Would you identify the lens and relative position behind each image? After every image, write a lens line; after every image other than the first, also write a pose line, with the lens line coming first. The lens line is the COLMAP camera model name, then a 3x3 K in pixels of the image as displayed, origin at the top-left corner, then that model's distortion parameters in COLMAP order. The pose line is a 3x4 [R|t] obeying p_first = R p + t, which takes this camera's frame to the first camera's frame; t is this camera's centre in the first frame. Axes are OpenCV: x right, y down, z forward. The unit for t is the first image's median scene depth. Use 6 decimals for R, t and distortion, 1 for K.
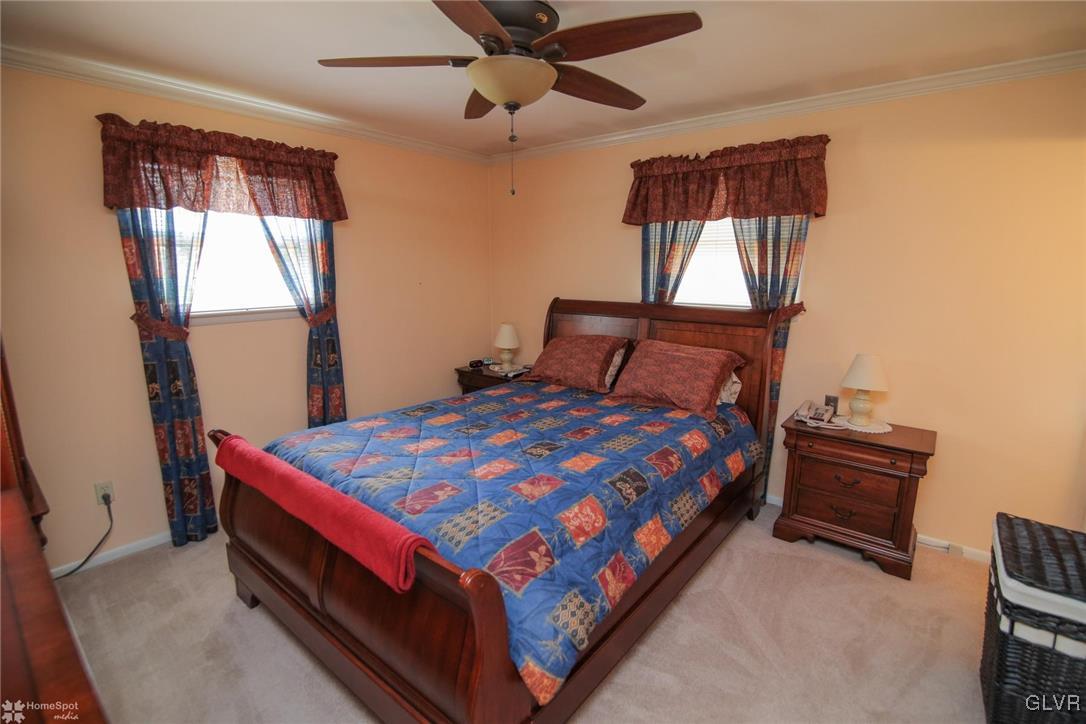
lens RADIAL K [[496.0, 0, 541.9], [0, 496.0, 360.5], [0, 0, 1]] dist [-0.020542, 0.001048]
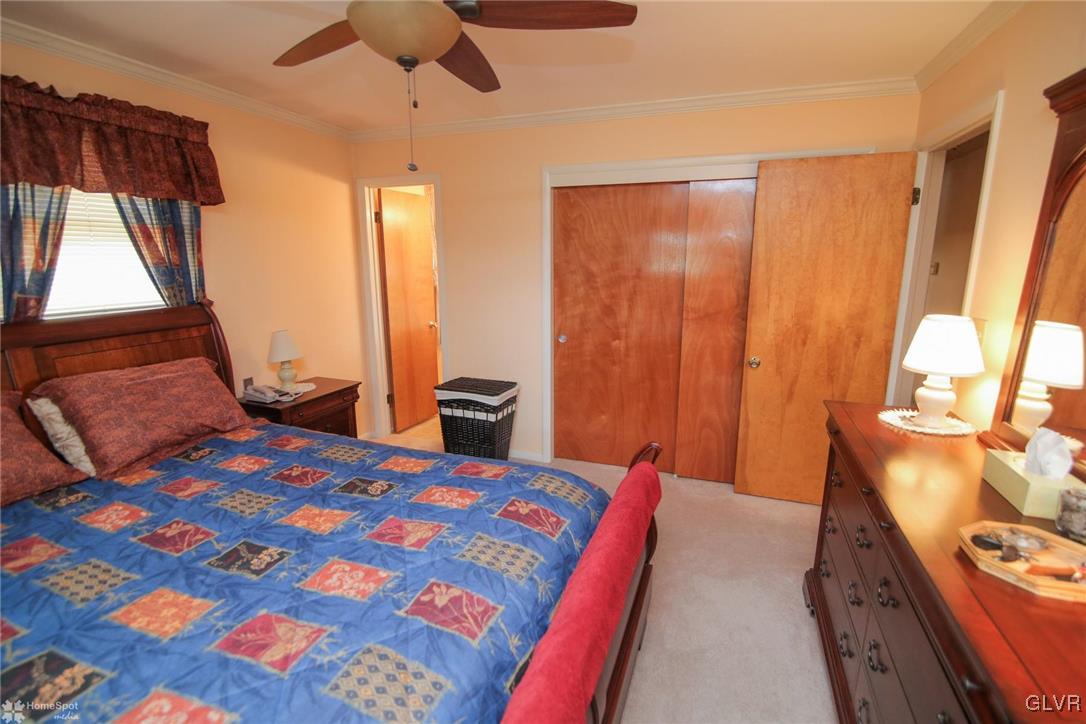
lens RADIAL K [[496.0, 0, 541.0], [0, 496.0, 364.1], [0, 0, 1]] dist [-0.020542, 0.001048]
pose [[-0.320622, -0.201969, 0.925424, -0.624339], [0.170631, 0.948705, 0.266167, -0.138766], [-0.931712, 0.243245, -0.269714, 0.717775]]
